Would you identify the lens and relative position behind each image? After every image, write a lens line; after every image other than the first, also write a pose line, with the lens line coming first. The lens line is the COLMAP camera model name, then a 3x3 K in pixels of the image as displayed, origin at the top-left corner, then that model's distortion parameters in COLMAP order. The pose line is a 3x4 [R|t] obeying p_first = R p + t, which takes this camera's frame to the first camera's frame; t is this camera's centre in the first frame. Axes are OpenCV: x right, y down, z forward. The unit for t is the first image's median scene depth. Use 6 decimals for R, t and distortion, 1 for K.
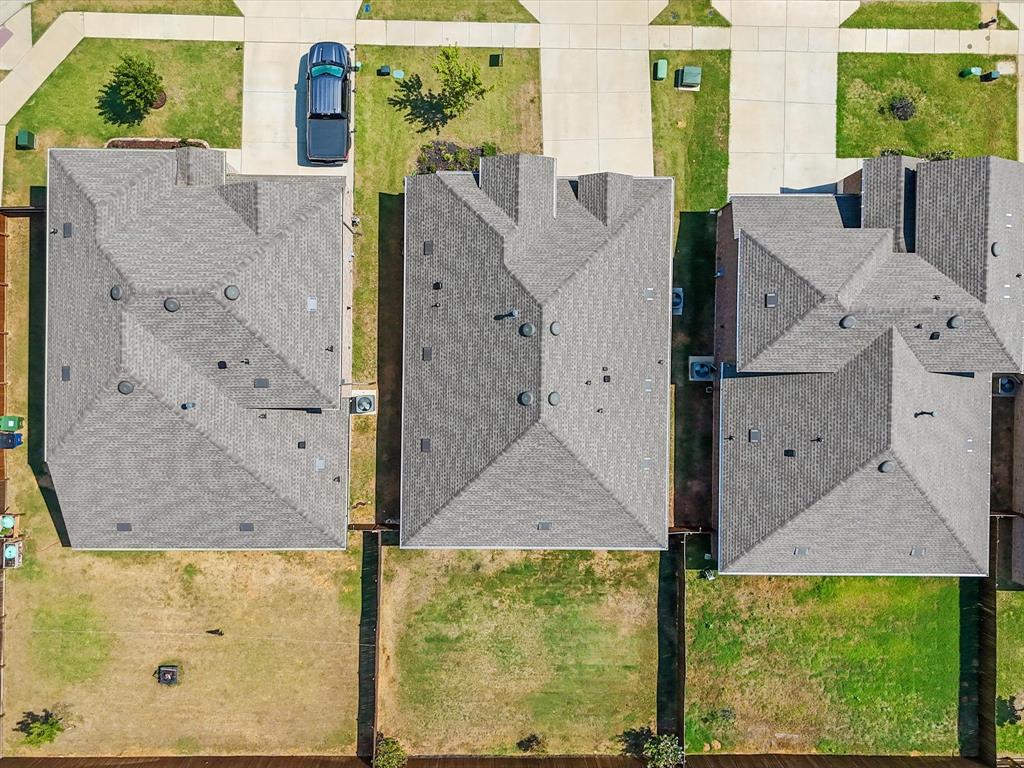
lens RADIAL K [[1029.5, 0, 532.5], [0, 1029.5, 285.0], [0, 0, 1]] dist [0.046656, 0.000000]
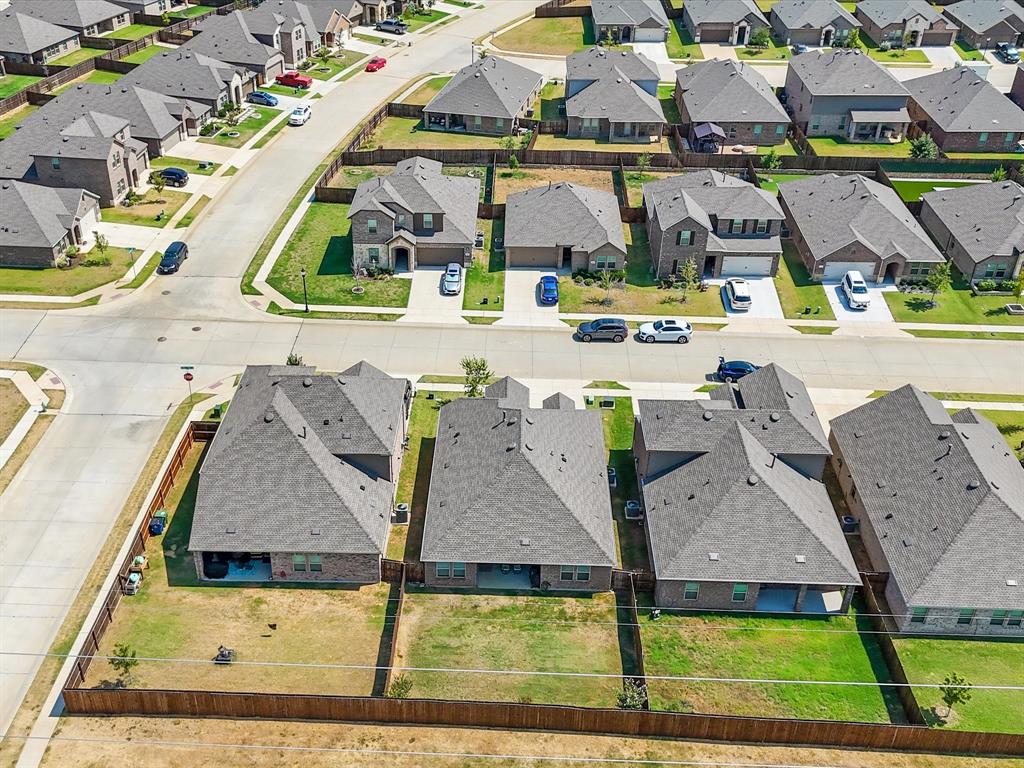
lens RADIAL K [[1029.5, 0, 513.0], [0, 1029.5, 380.5], [0, 0, 1]] dist [0.046656, 0.000000]
pose [[0.999804, -0.017743, -0.008825, 0.010312], [0.001788, 0.524293, -0.851536, 1.233752], [0.019735, 0.851353, 0.524221, 0.078465]]
